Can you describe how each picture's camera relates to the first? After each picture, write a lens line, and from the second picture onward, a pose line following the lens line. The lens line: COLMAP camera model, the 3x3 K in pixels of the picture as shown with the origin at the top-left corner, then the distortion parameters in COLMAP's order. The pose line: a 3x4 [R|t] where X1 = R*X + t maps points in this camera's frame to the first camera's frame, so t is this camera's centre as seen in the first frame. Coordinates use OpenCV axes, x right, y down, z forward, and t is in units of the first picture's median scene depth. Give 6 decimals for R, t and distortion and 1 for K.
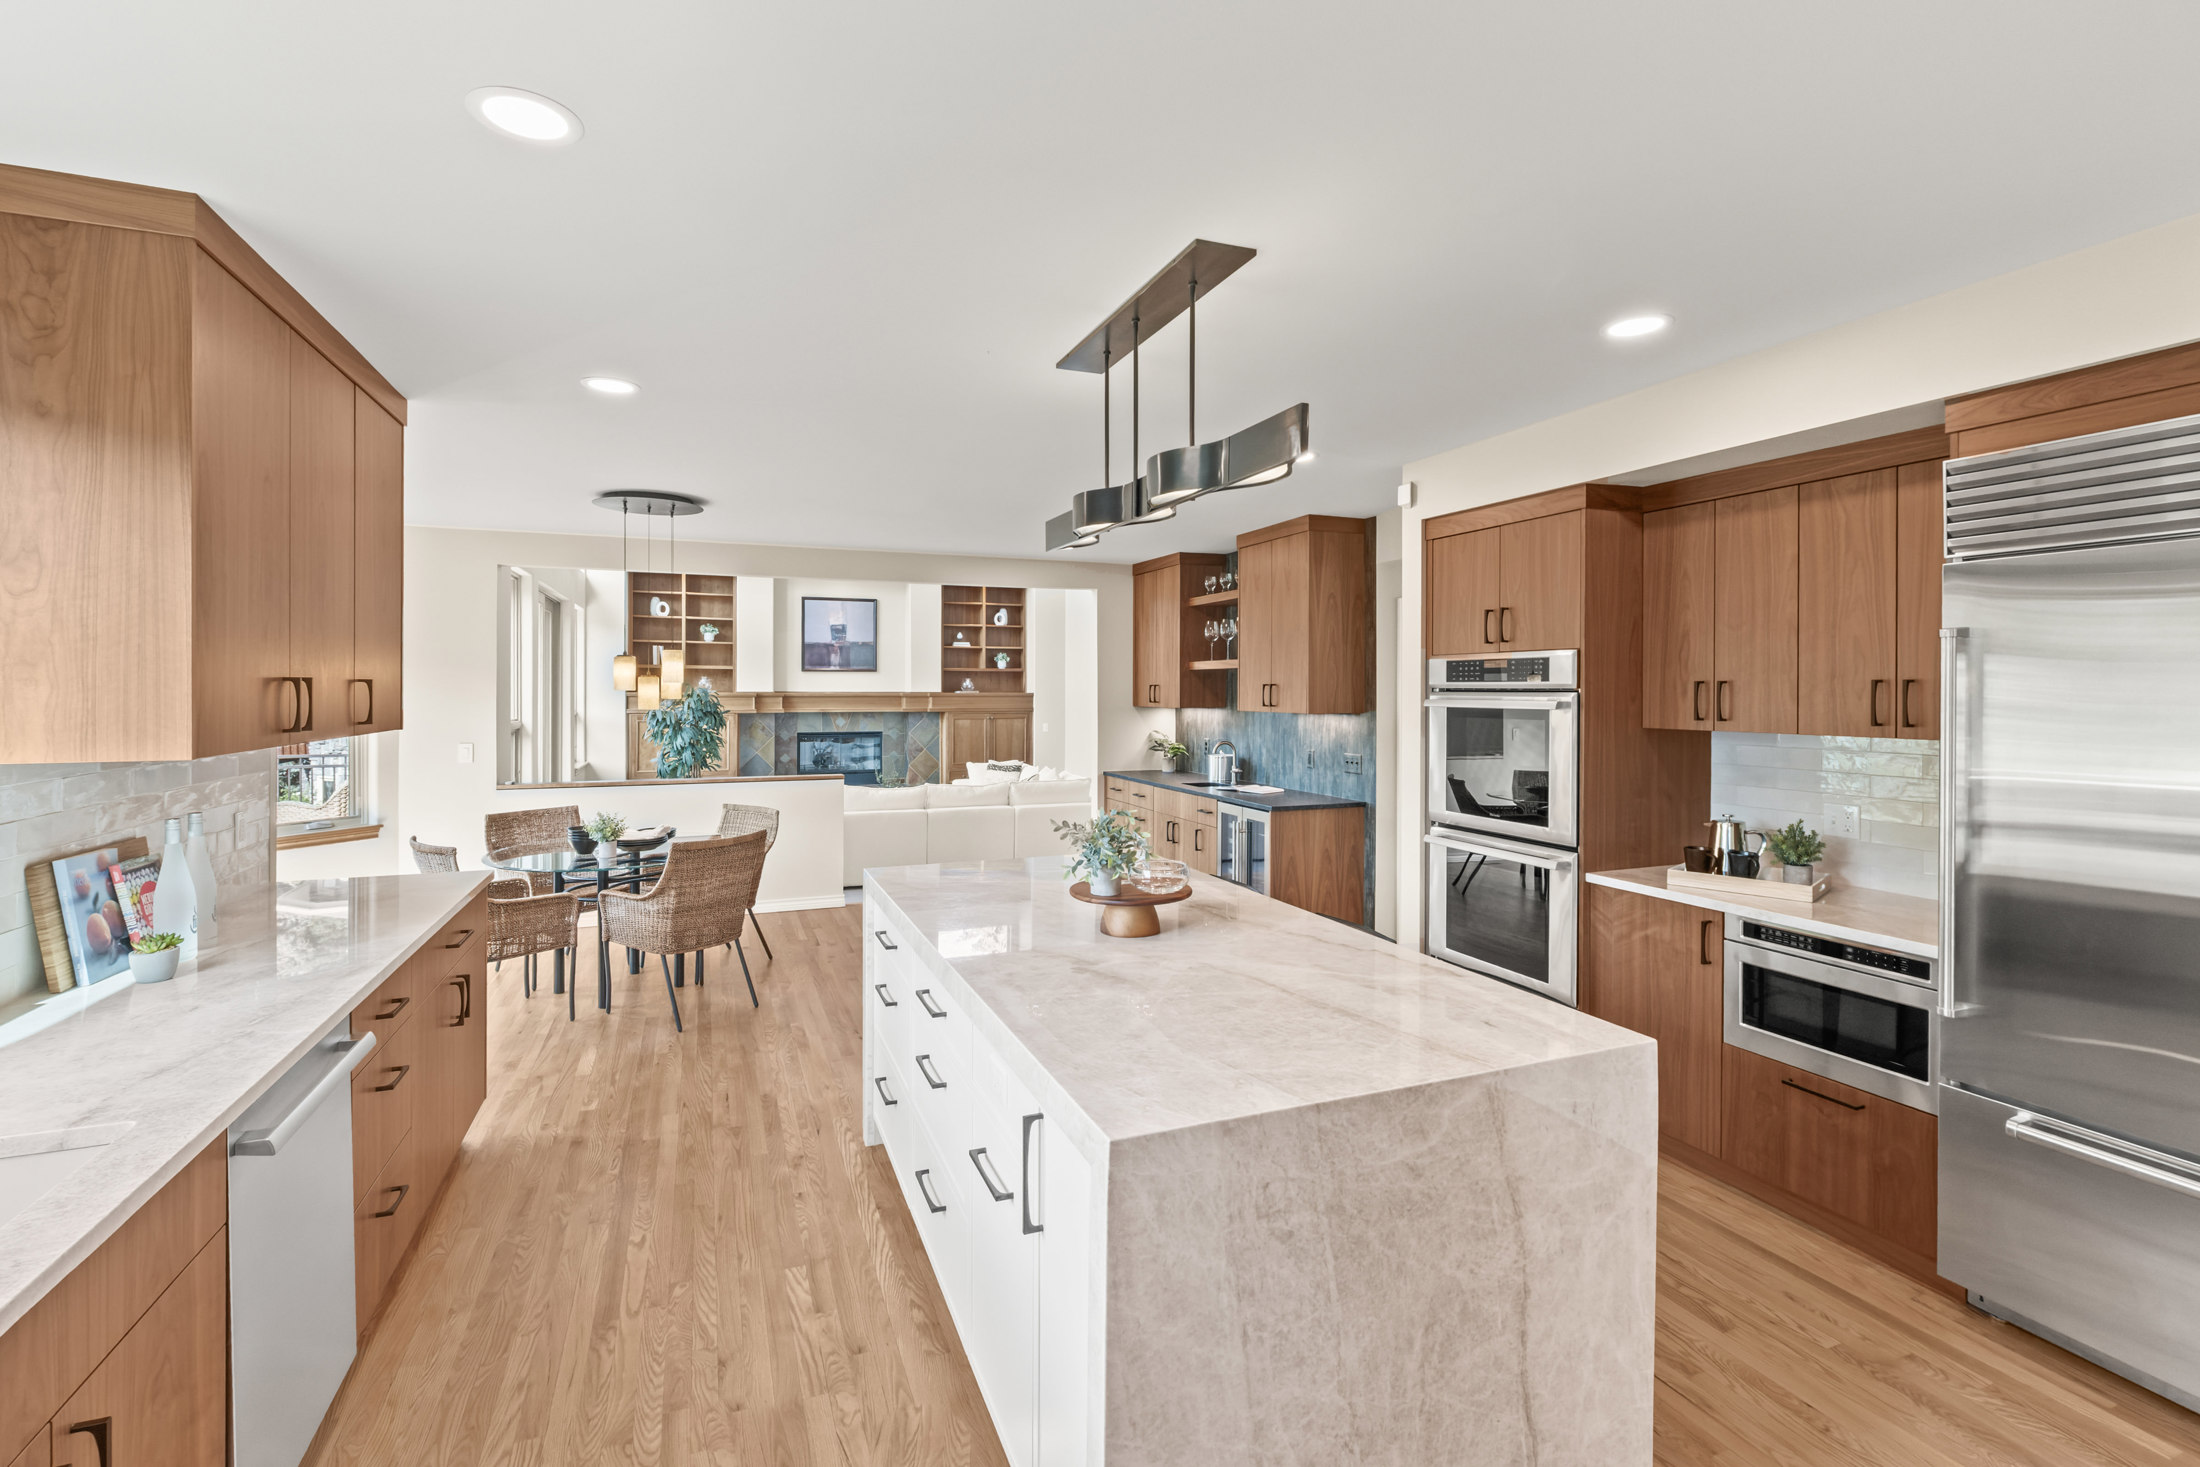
lens RADIAL K [[980.1, 0, 1056.4], [0, 980.1, 684.8], [0, 0, 1]] dist [-0.002428, -0.003988]
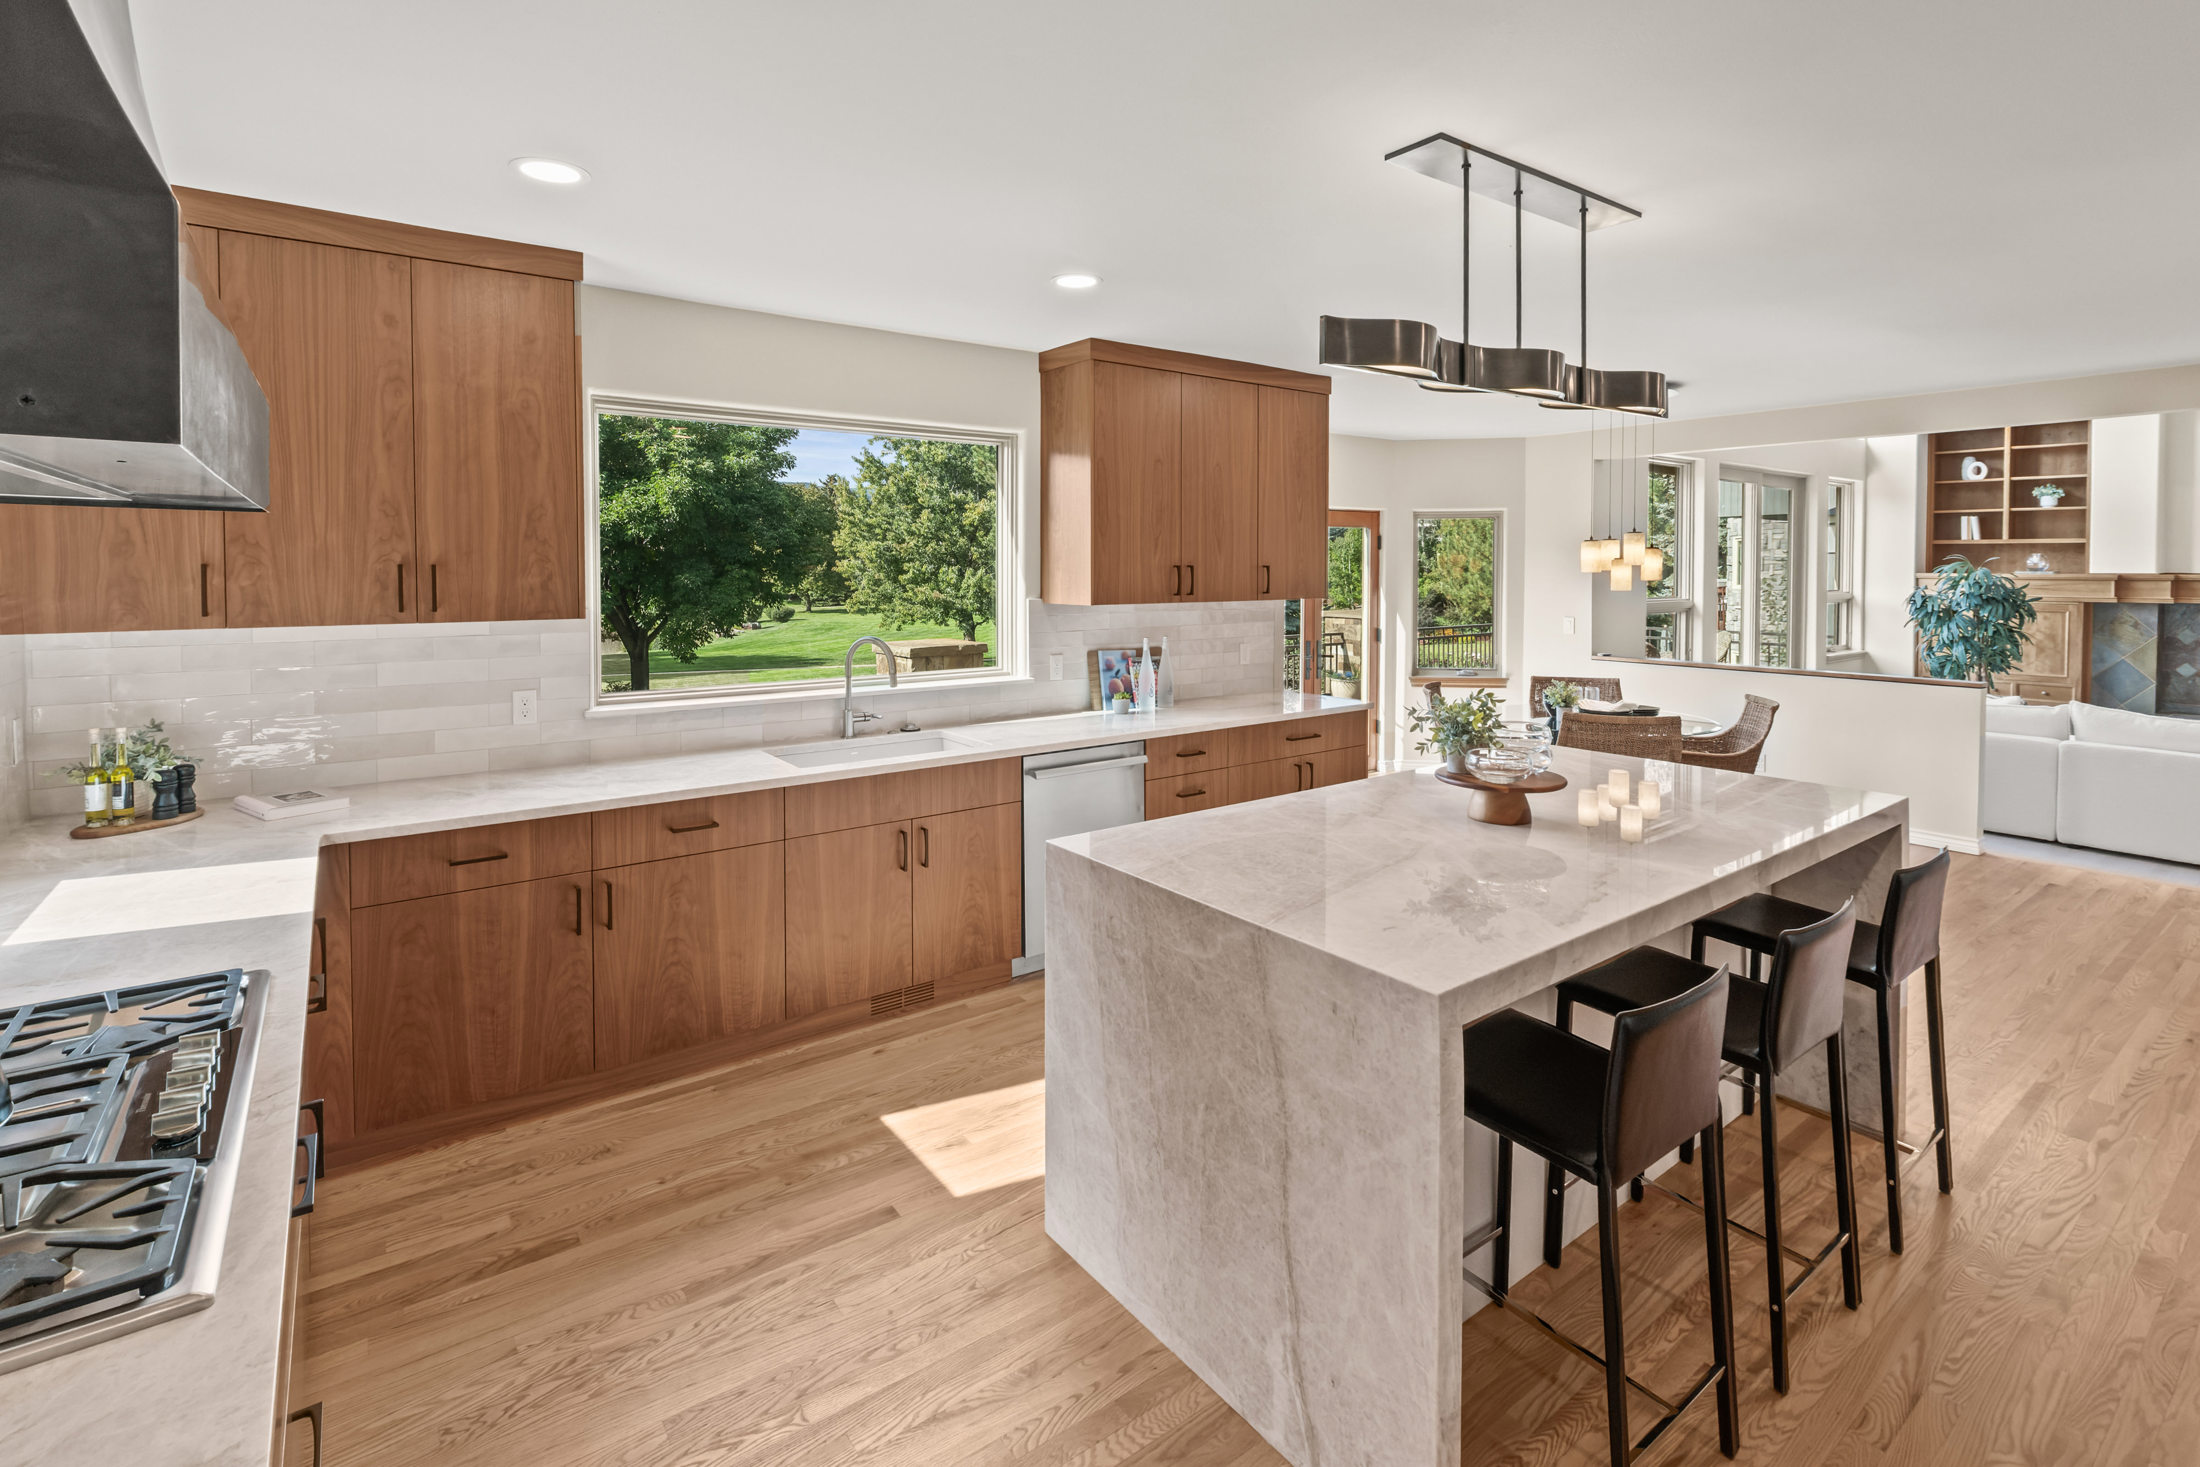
lens RADIAL K [[980.1, 0, 1094.5], [0, 980.1, 589.7], [0, 0, 1]] dist [-0.002428, -0.003988]
pose [[0.271612, 0.019098, -0.962217, 0.174649], [0.005748, 0.999753, 0.021466, -0.000349], [0.962390, -0.011361, 0.271435, 0.064576]]
